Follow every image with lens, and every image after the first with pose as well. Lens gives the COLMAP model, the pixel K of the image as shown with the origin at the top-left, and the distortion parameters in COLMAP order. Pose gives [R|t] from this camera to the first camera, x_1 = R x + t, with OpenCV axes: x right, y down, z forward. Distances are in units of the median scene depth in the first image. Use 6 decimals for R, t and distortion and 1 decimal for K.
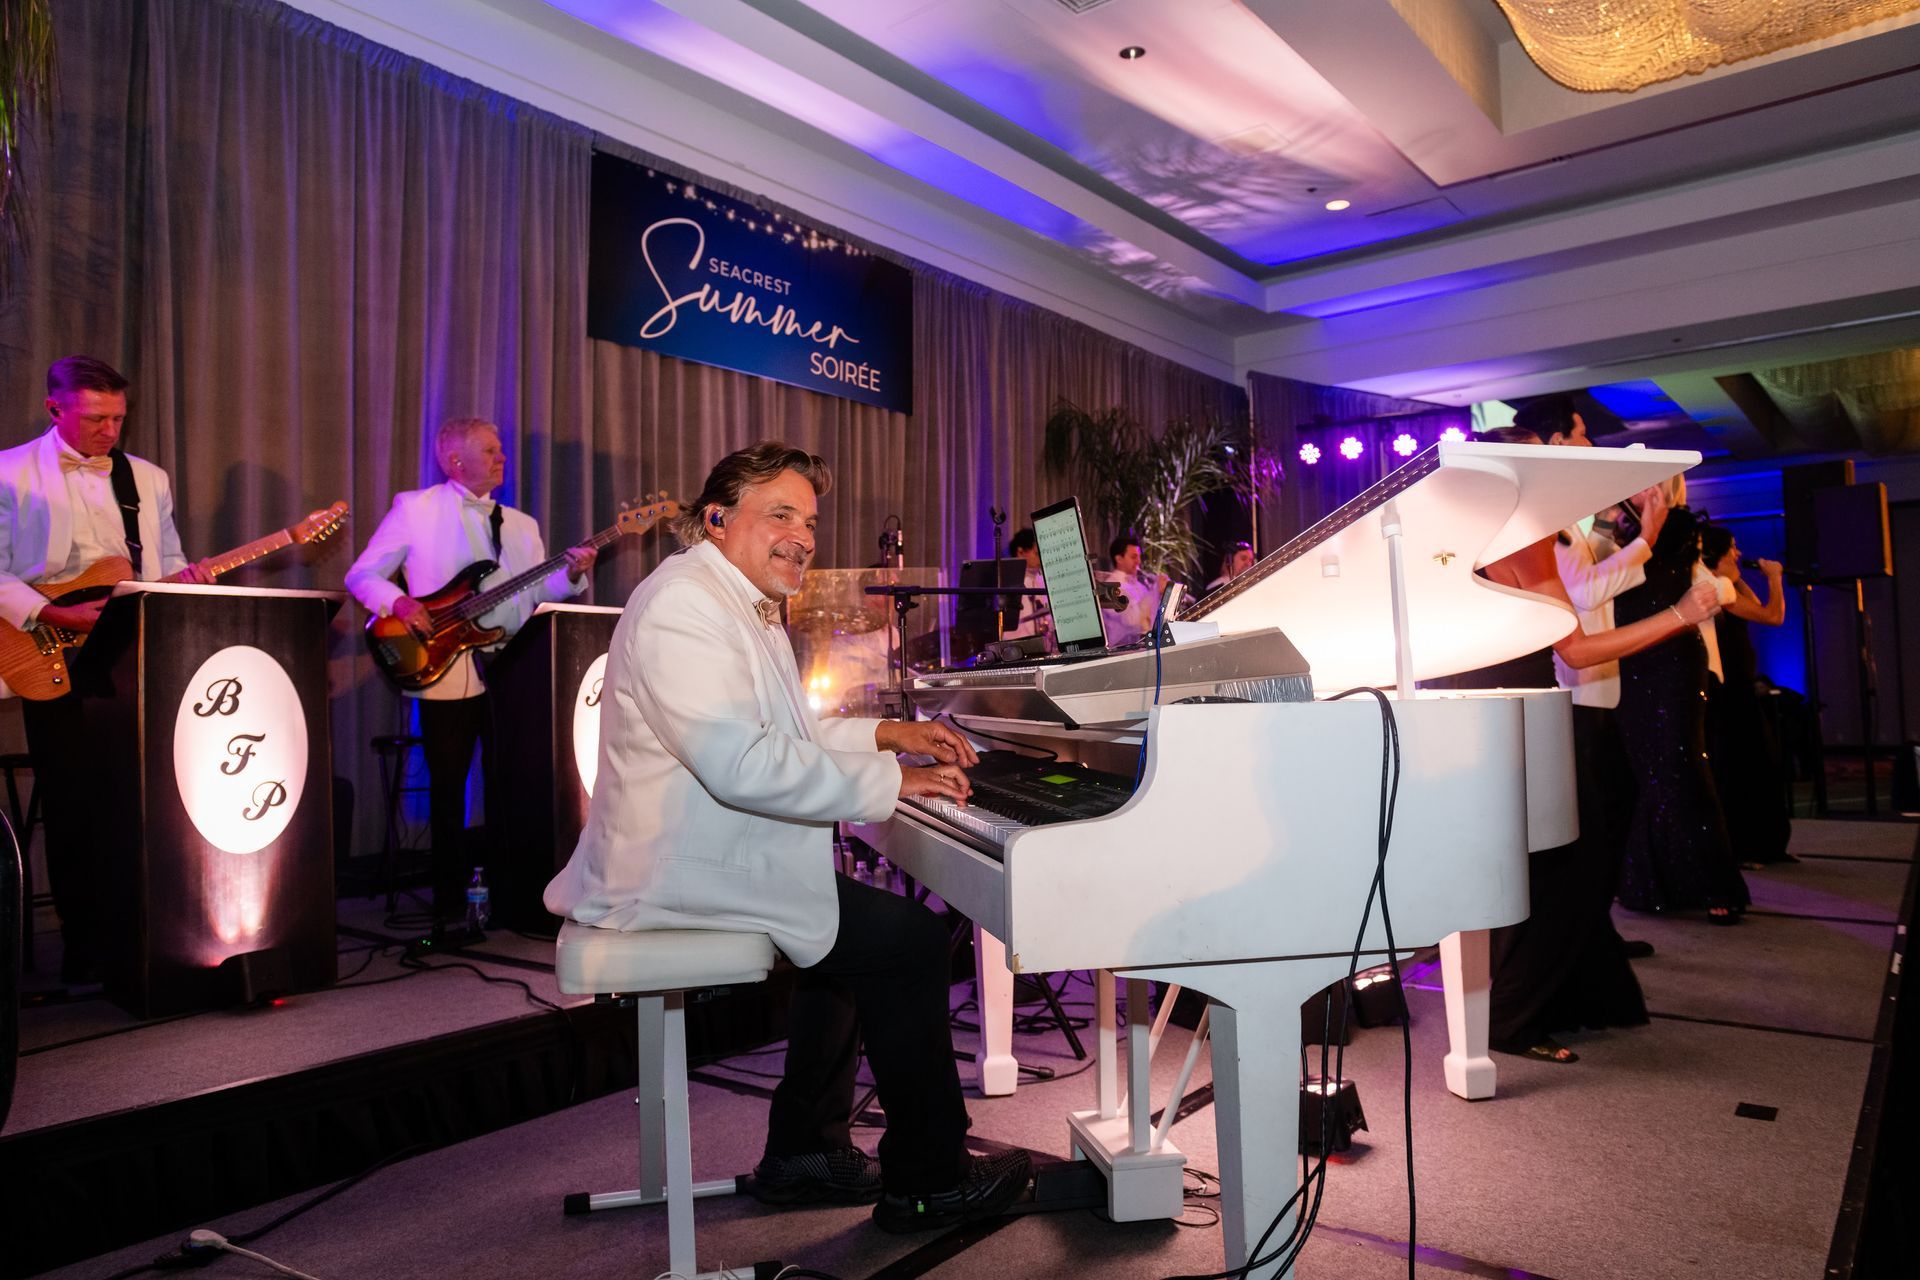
lens RADIAL K [[1268.6, 0, 960.0], [0, 1268.6, 640.0], [0, 0, 1]] dist [0.002279, 0.000592]
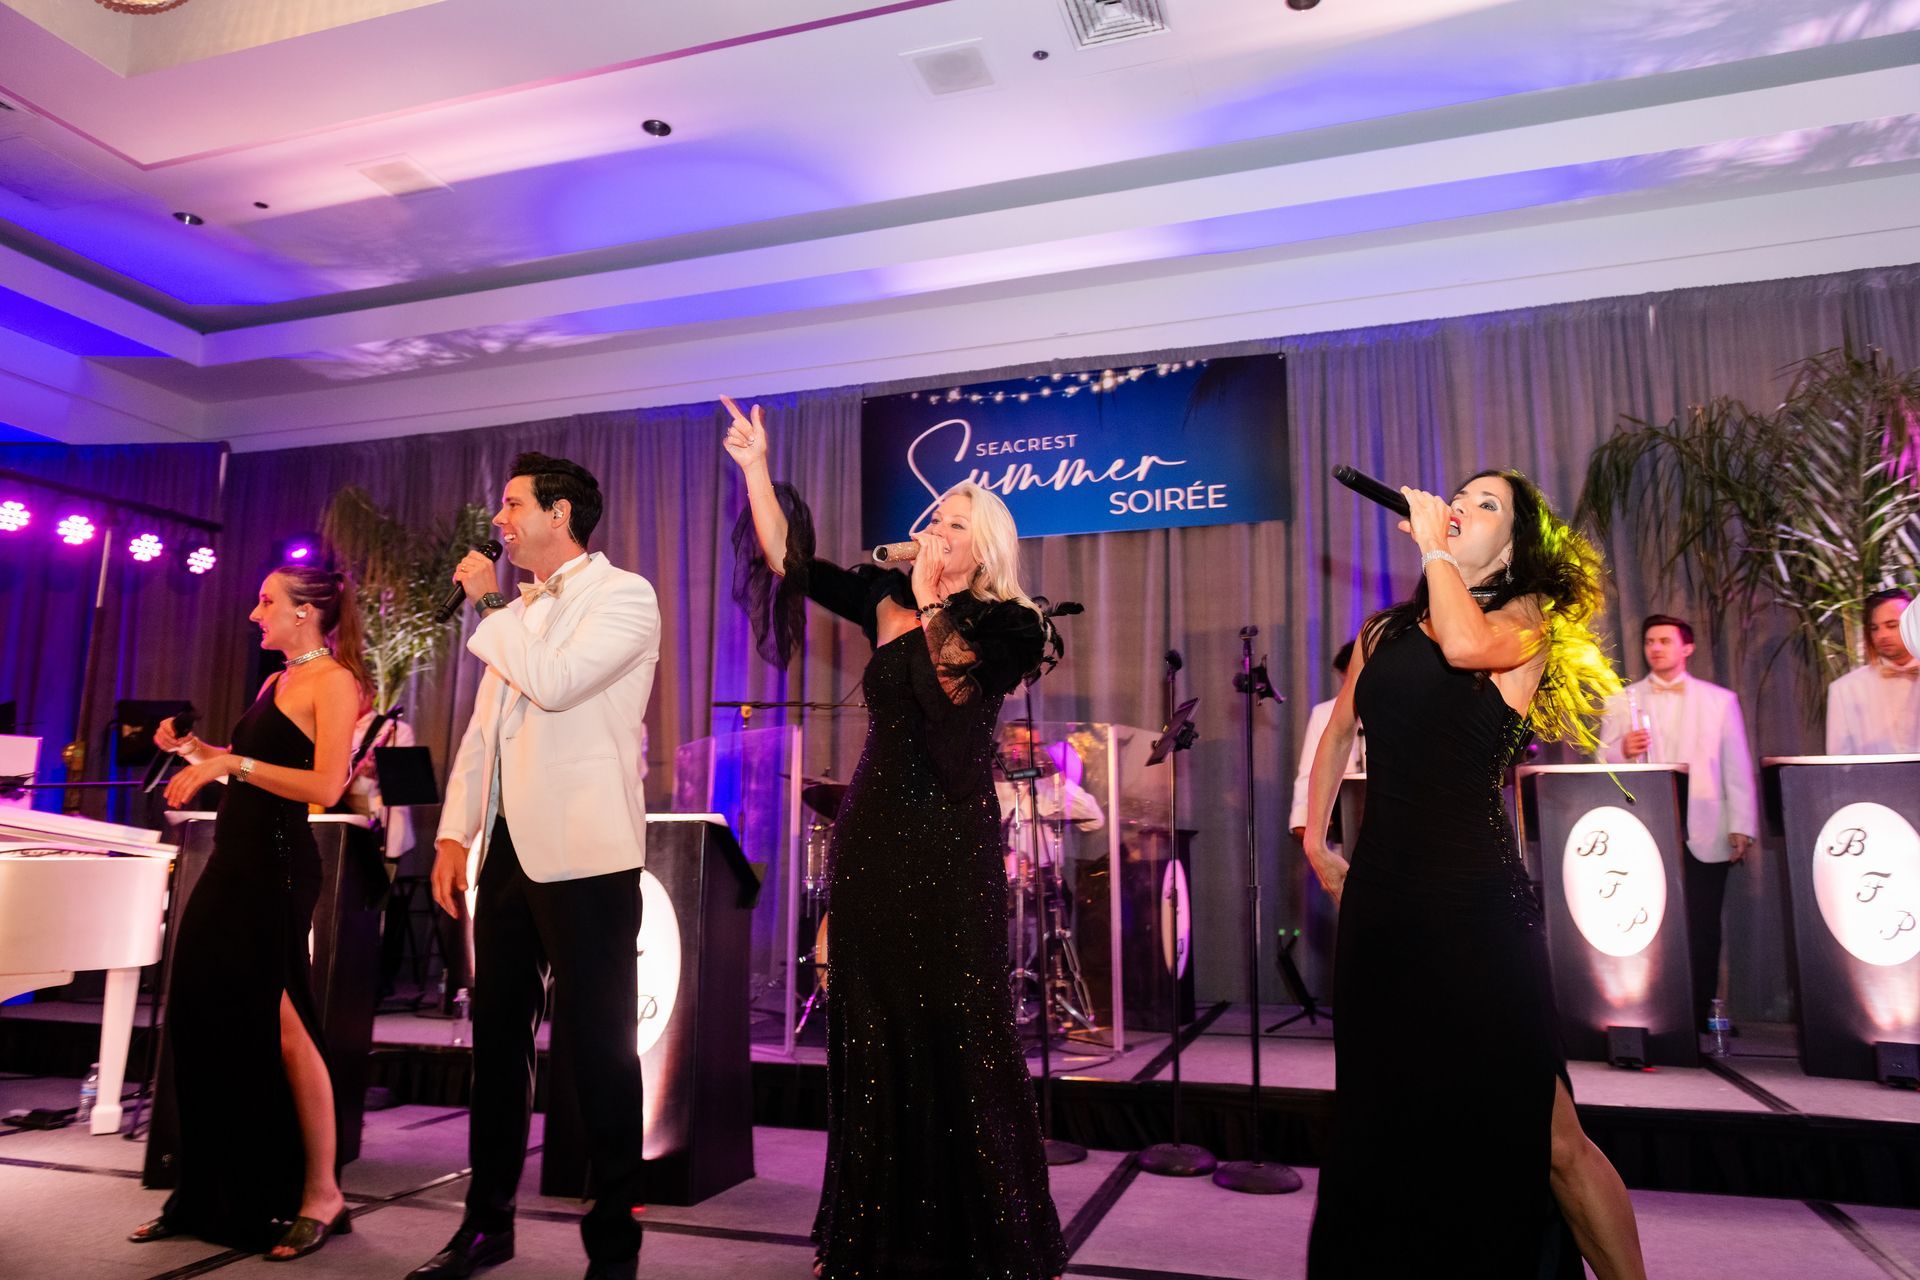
lens RADIAL K [[1308.7, 0, 960.0], [0, 1308.7, 640.0], [0, 0, 1]] dist [0.019327, 0.000578]
pose [[0.337988, -0.123968, -0.932950, 0.772434], [0.024625, 0.992113, -0.122908, 0.002614], [0.940828, 0.018568, 0.338375, 0.570533]]
